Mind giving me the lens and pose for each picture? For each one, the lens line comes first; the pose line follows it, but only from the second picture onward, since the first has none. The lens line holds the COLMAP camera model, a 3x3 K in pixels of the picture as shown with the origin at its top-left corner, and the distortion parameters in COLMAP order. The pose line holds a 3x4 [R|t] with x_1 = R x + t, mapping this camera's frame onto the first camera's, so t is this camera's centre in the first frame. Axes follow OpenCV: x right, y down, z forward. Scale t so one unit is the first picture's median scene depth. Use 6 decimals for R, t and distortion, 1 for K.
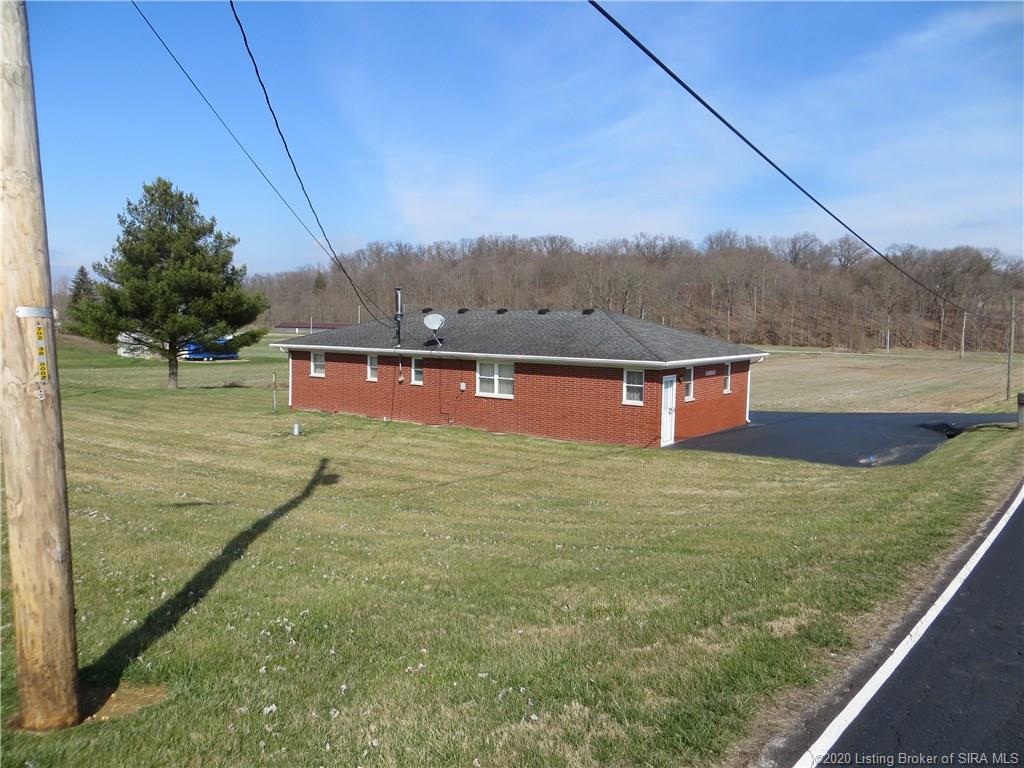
lens RADIAL K [[795.8, 0, 512.0], [0, 795.8, 384.0], [0, 0, 1]] dist [-0.025202, 0.011901]
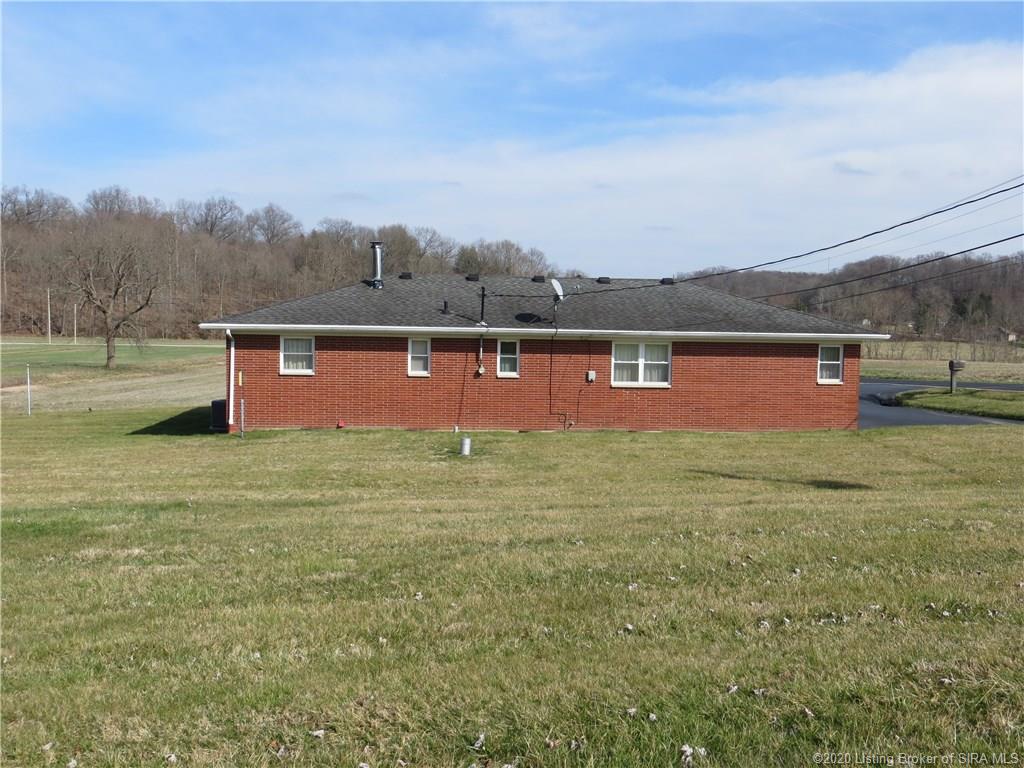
lens RADIAL K [[1018.3, 0, 512.0], [0, 1018.3, 384.0], [0, 0, 1]] dist [-0.017095, -0.005294]
pose [[0.768839, -0.042796, 0.638008, -0.684753], [0.046882, 0.998845, 0.010503, -0.002363], [-0.637721, 0.021836, 0.769958, 0.277561]]
